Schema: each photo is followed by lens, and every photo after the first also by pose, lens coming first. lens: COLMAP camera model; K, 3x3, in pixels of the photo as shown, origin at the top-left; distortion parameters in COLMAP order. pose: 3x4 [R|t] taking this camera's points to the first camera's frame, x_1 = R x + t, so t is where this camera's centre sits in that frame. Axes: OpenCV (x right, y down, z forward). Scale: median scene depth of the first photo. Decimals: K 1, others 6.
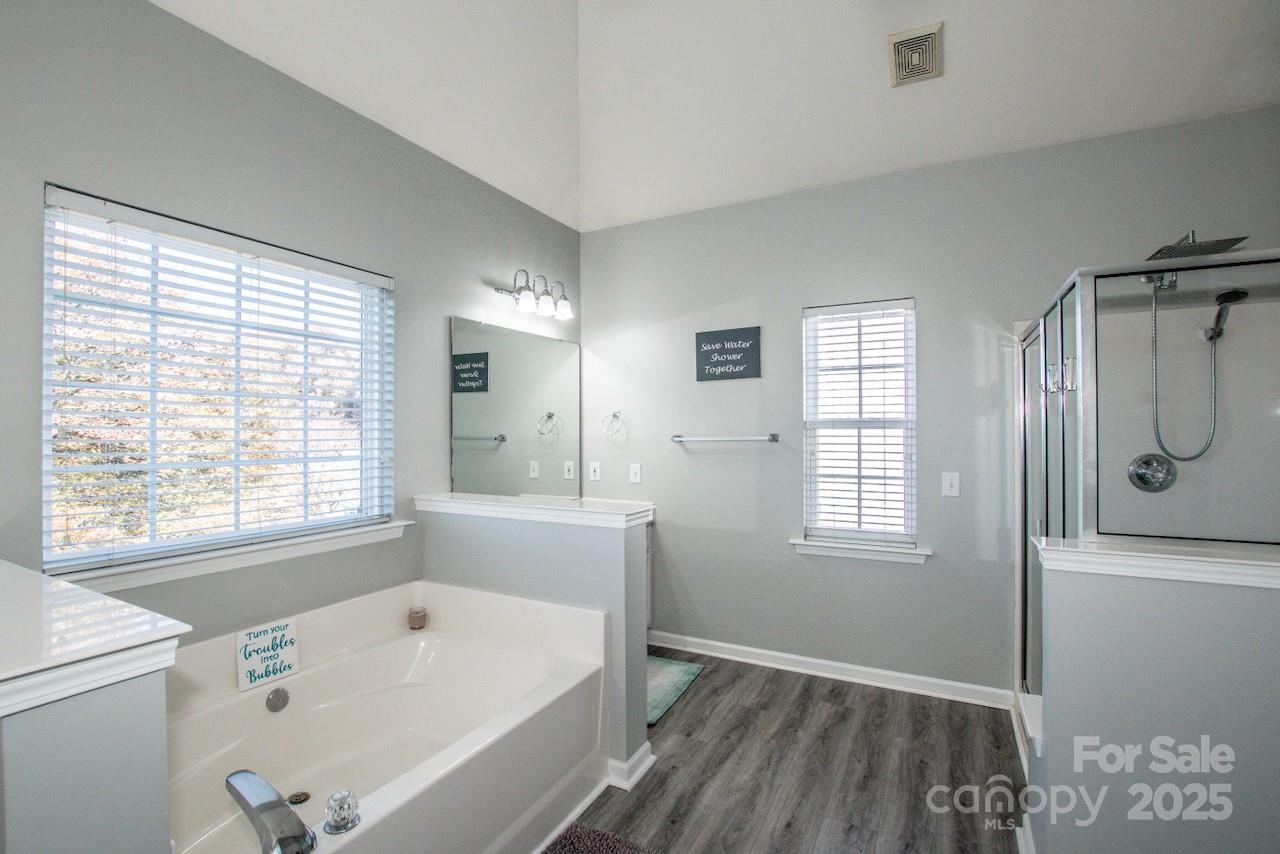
lens RADIAL K [[584.1, 0, 634.2], [0, 584.1, 426.6], [0, 0, 1]] dist [-0.045832, 0.008891]
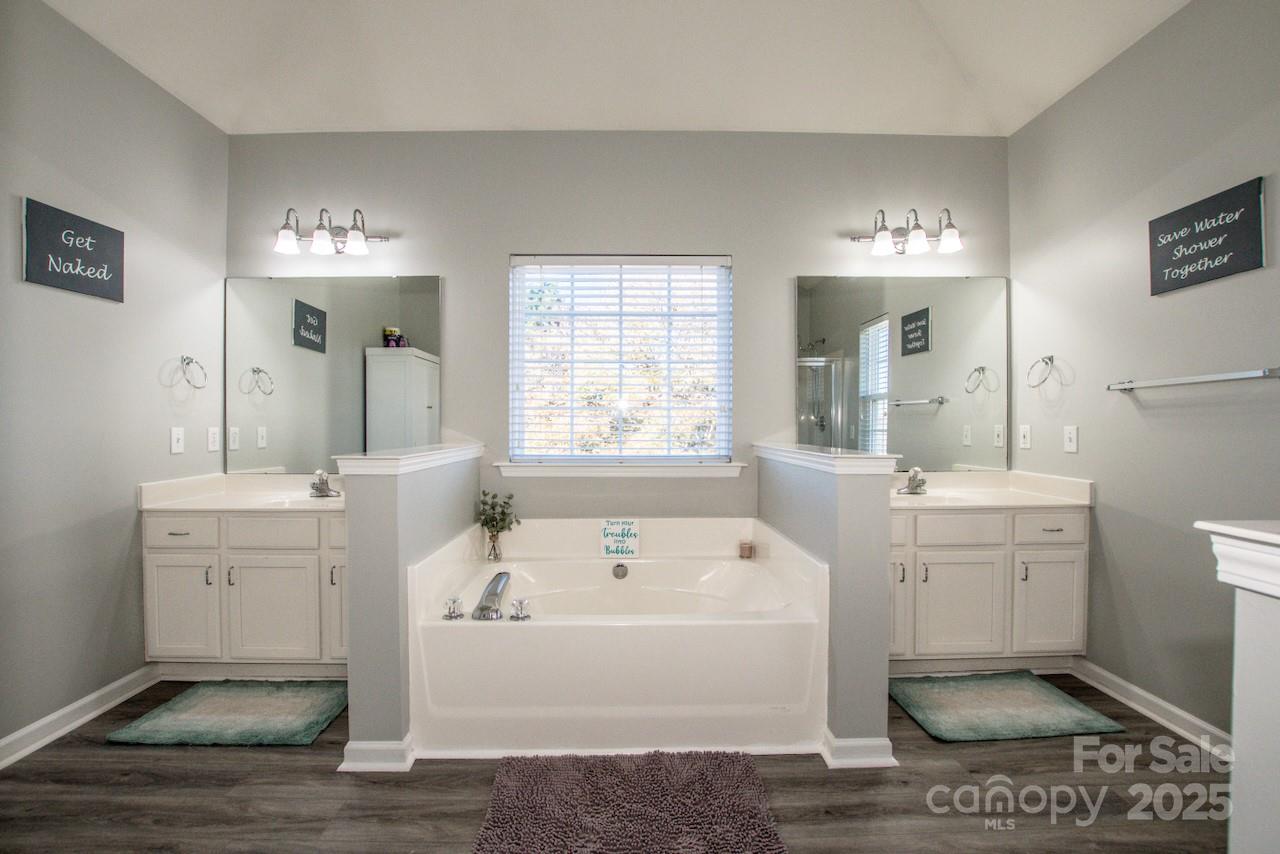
lens RADIAL K [[584.1, 0, 634.2], [0, 584.1, 426.6], [0, 0, 1]] dist [-0.045832, 0.008891]
pose [[0.464462, 0.003238, -0.885587, 0.409747], [0.004498, 0.999972, 0.006015, 0.063150], [0.885582, -0.006777, 0.464434, 0.208422]]
